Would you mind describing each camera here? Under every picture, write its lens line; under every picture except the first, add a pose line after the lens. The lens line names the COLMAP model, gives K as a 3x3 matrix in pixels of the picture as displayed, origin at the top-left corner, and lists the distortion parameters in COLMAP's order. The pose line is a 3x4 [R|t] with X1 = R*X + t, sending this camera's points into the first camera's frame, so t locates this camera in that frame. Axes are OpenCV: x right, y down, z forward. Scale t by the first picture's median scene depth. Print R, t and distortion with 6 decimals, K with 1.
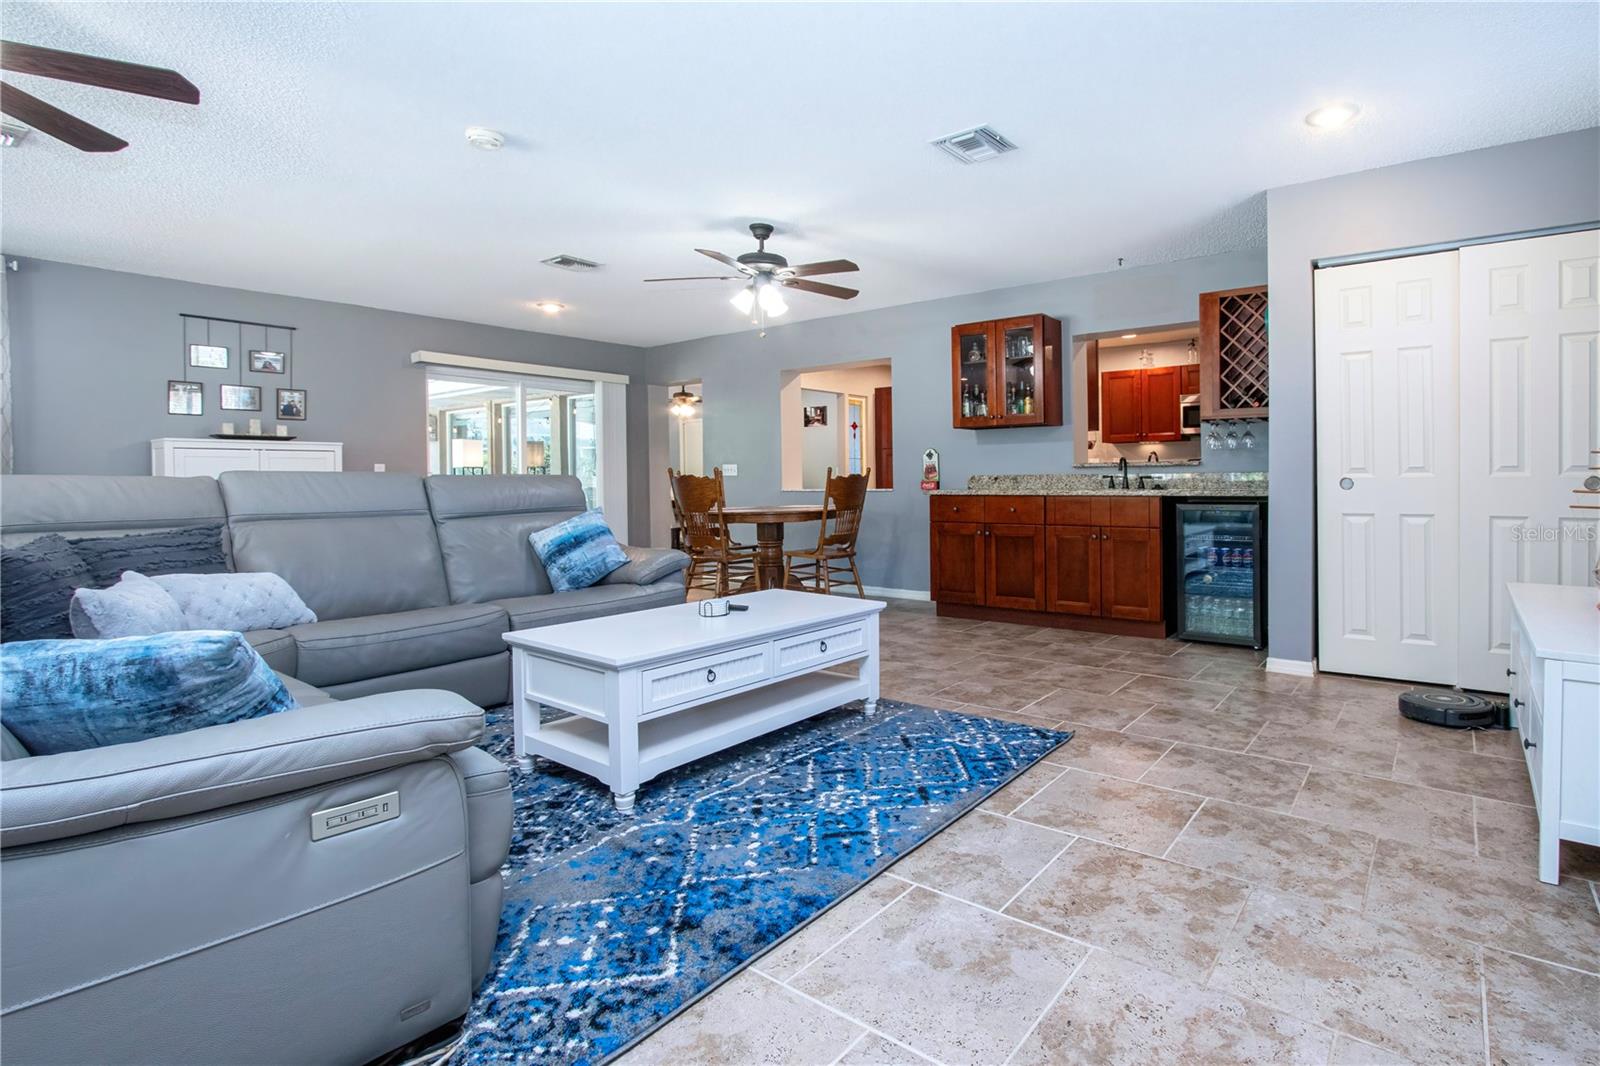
lens RADIAL K [[791.9, 0, 880.6], [0, 791.9, 469.2], [0, 0, 1]] dist [-0.019802, 0.004394]
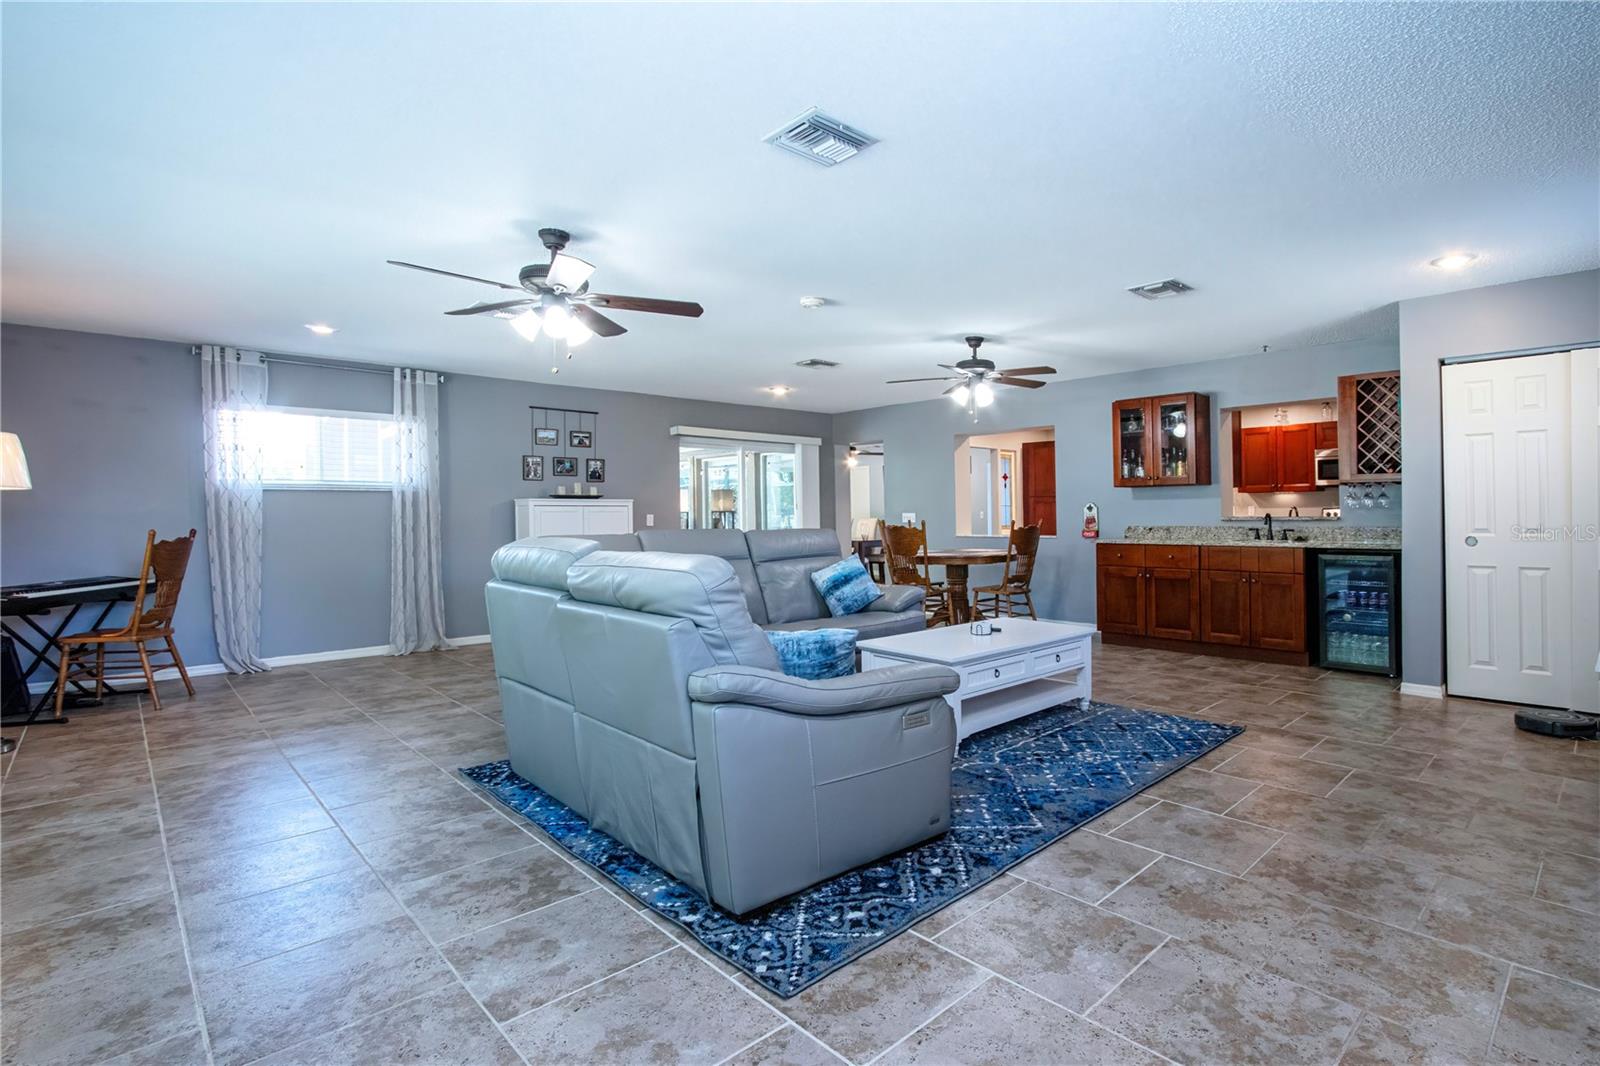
lens RADIAL K [[791.9, 0, 847.5], [0, 791.9, 493.7], [0, 0, 1]] dist [-0.019802, 0.004394]
pose [[0.987049, -0.001447, -0.160415, -0.138464], [-0.000195, 0.999948, -0.010219, -0.035293], [0.160421, 0.010118, 0.986997, -0.292645]]
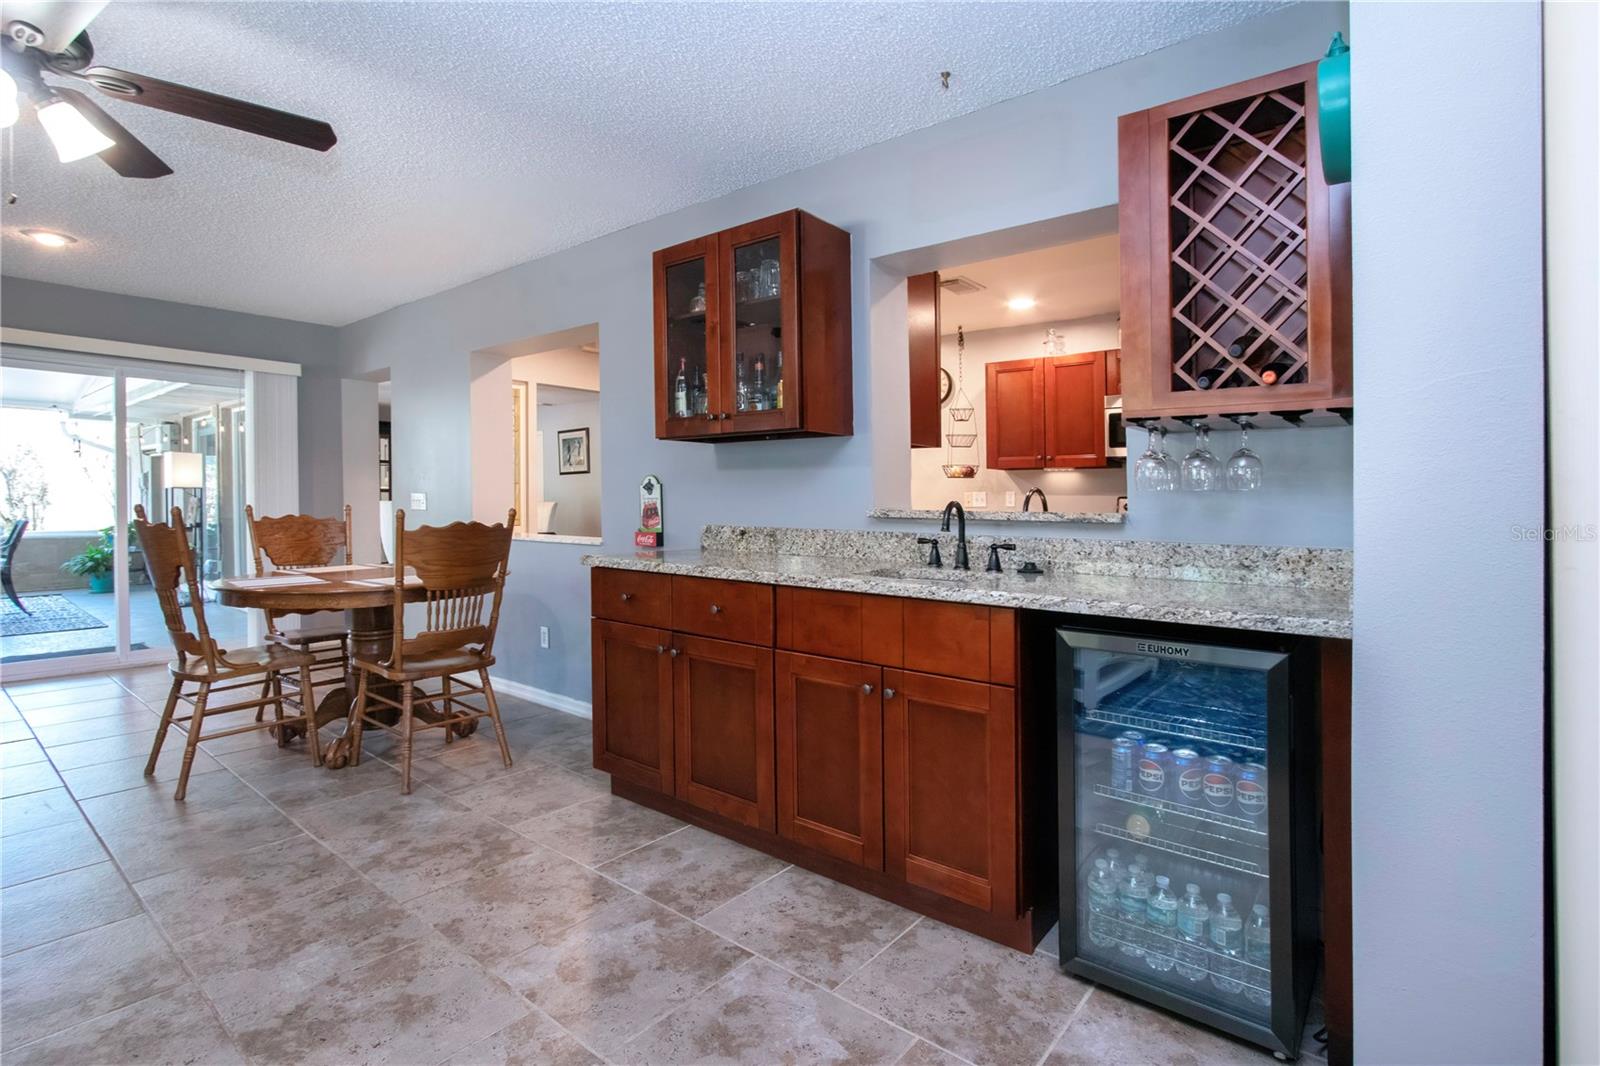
lens RADIAL K [[732.0, 0, 786.2], [0, 732.0, 461.3], [0, 0, 1]] dist [-0.022134, 0.000255]
pose [[0.997015, 0.013438, -0.076031, 0.266603], [-0.016253, 0.999200, -0.036535, -0.024209], [0.075479, 0.037661, 0.996436, 0.624941]]
